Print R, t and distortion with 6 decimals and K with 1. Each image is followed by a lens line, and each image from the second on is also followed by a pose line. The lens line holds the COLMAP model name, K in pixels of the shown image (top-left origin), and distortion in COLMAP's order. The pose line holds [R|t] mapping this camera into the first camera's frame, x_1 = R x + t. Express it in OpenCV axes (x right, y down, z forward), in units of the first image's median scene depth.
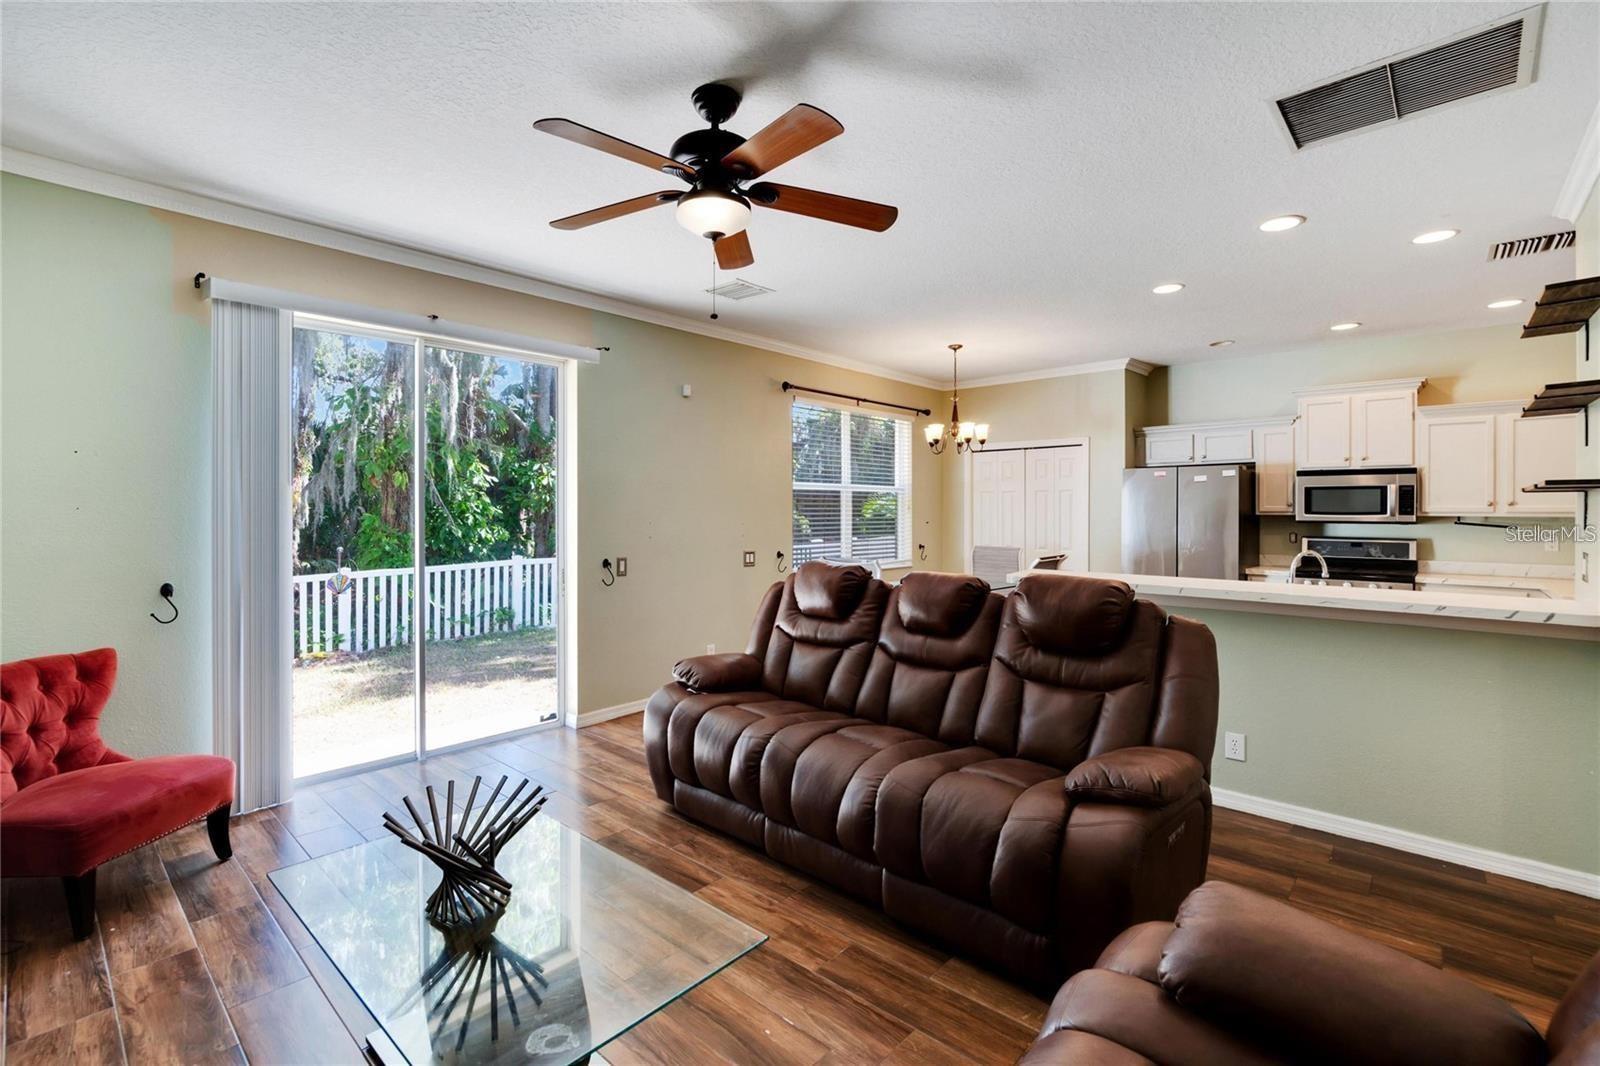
lens RADIAL K [[719.4, 0, 787.1], [0, 719.4, 521.0], [0, 0, 1]] dist [-0.013363, 0.000022]
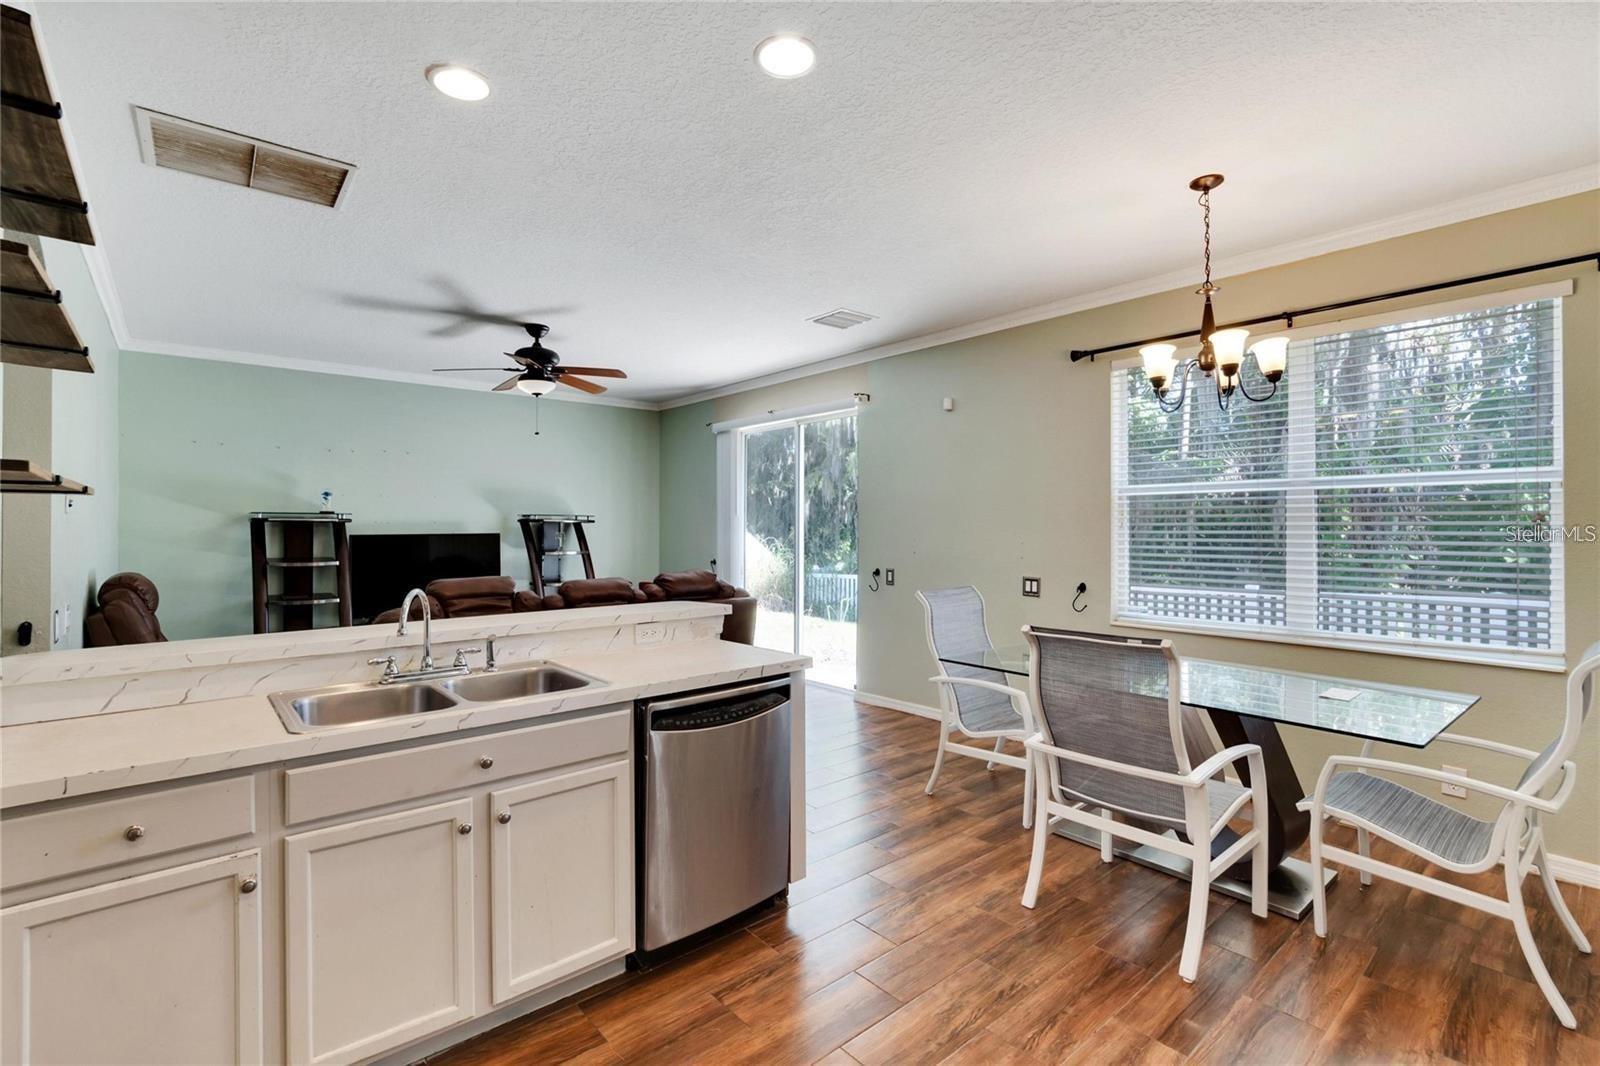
lens RADIAL K [[719.4, 0, 790.3], [0, 719.4, 526.8], [0, 0, 1]] dist [-0.013363, 0.000022]
pose [[-0.120882, -0.000409, -0.992667, 0.767117], [-0.012183, 0.999925, 0.001072, -0.012294], [0.992592, 0.012223, -0.120878, 0.815509]]
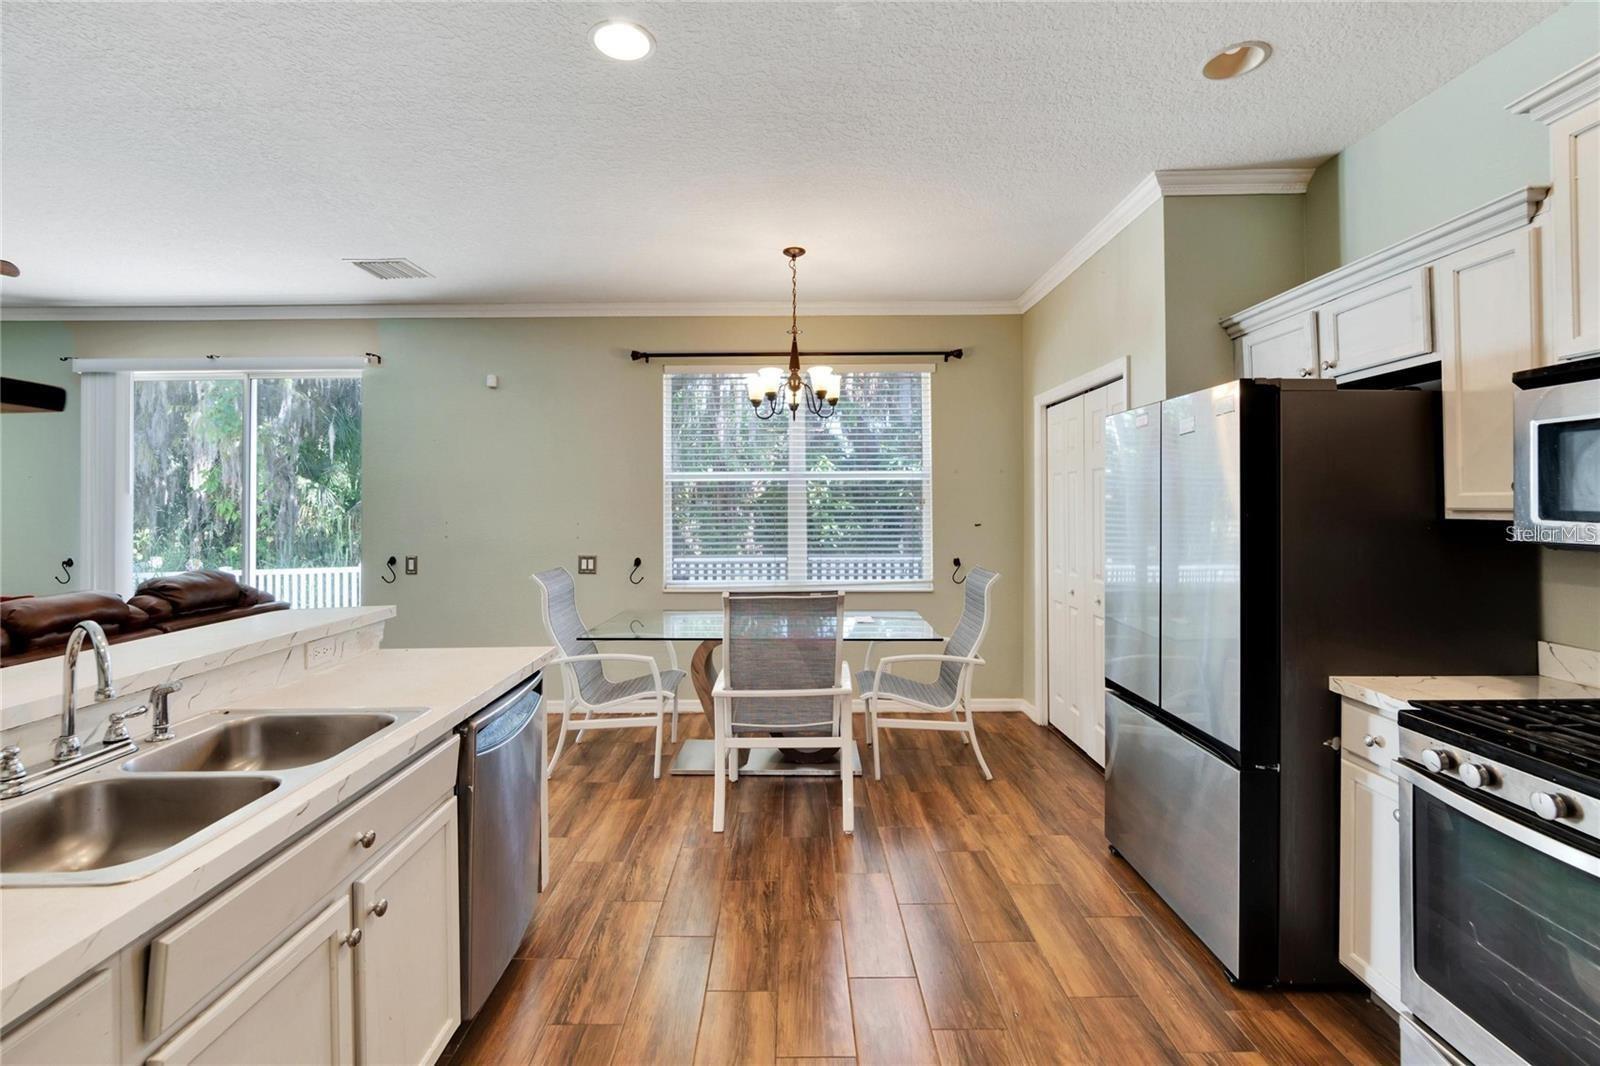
lens RADIAL K [[719.4, 0, 793.3], [0, 719.4, 503.1], [0, 0, 1]] dist [-0.013363, 0.000022]
pose [[0.680952, -0.006063, -0.732303, 0.729727], [-0.004052, 0.999919, -0.012046, -0.011607], [0.732317, 0.011170, 0.680873, 0.587315]]
